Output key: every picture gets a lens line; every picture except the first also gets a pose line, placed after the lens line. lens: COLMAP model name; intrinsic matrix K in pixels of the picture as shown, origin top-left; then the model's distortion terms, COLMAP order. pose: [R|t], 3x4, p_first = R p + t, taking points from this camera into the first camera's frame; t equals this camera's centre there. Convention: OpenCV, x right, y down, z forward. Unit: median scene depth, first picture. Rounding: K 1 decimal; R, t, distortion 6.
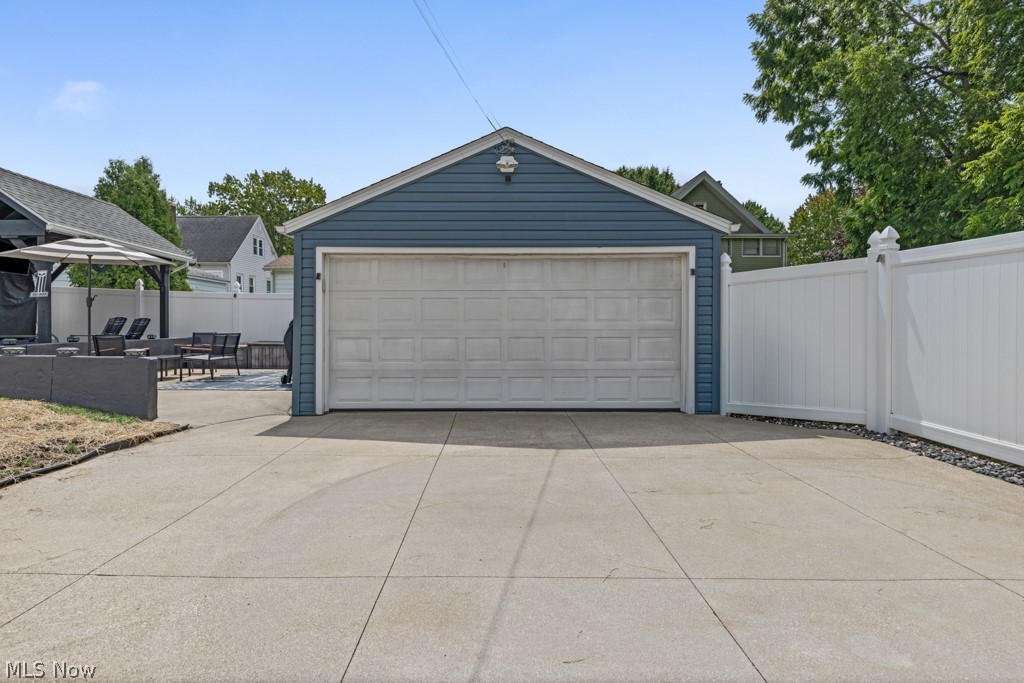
lens RADIAL K [[550.4, 0, 509.8], [0, 550.4, 322.5], [0, 0, 1]] dist [0.000426, -0.007551]
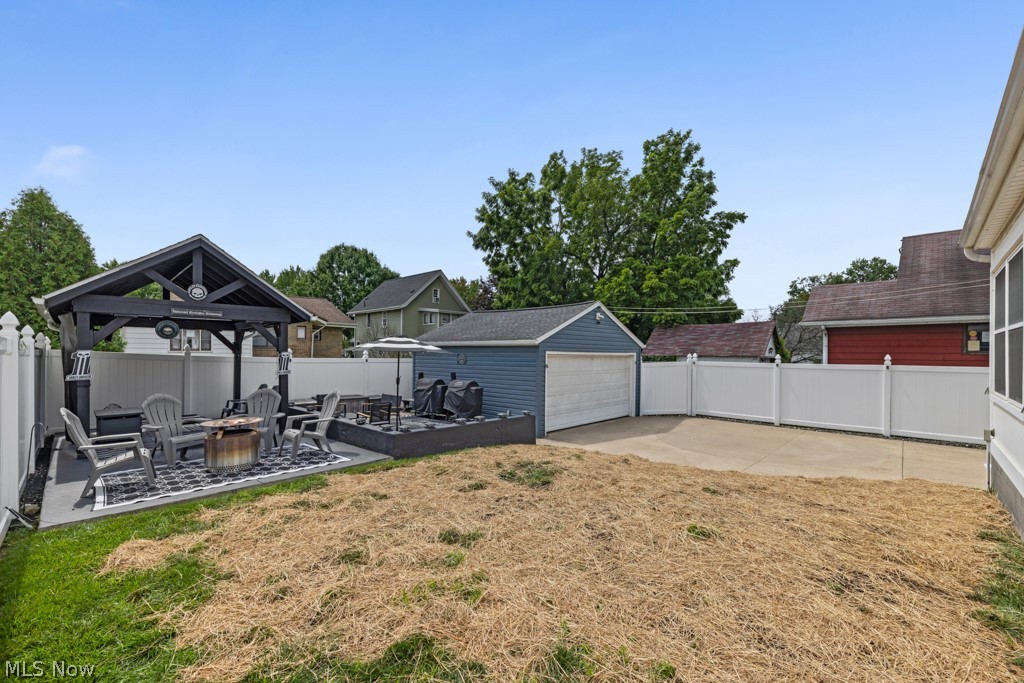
lens RADIAL K [[416.1, 0, 507.7], [0, 416.1, 352.9], [0, 0, 1]] dist [-0.000415, -0.000303]
pose [[0.699133, 0.011905, 0.714893, -0.950666], [-0.010144, 0.999926, -0.006732, -0.074989], [-0.714920, -0.002545, 0.699202, 0.028999]]
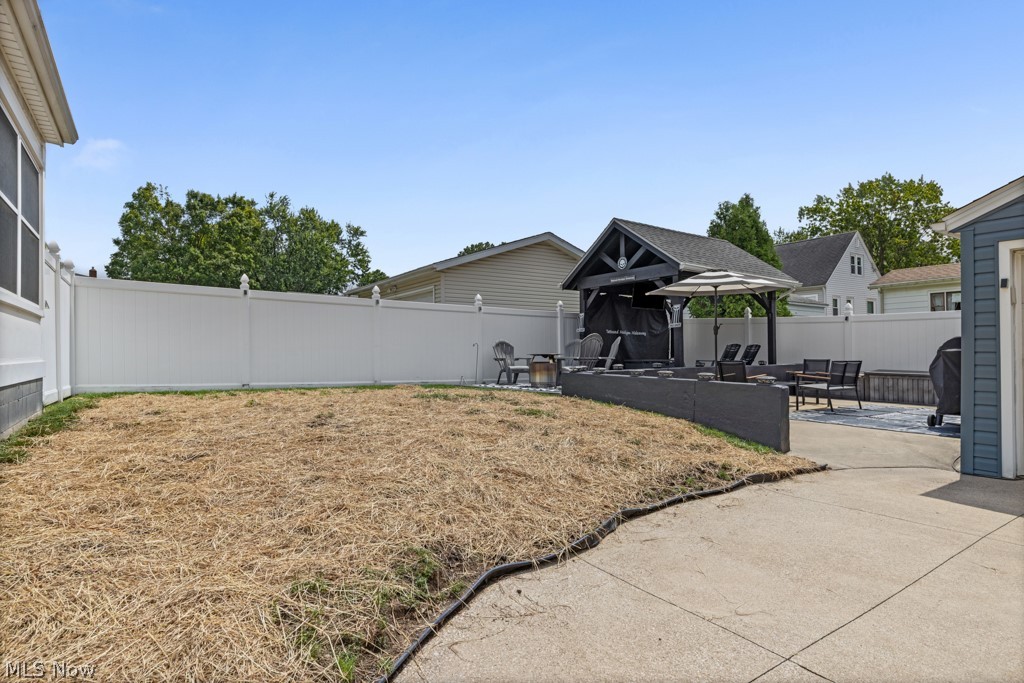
lens RADIAL K [[550.4, 0, 509.8], [0, 550.4, 322.5], [0, 0, 1]] dist [0.000426, -0.007551]
pose [[0.558591, -0.043101, -0.828322, -0.075416], [0.004396, 0.998789, -0.049007, -0.000749], [0.829431, 0.023733, 0.558104, 0.046712]]
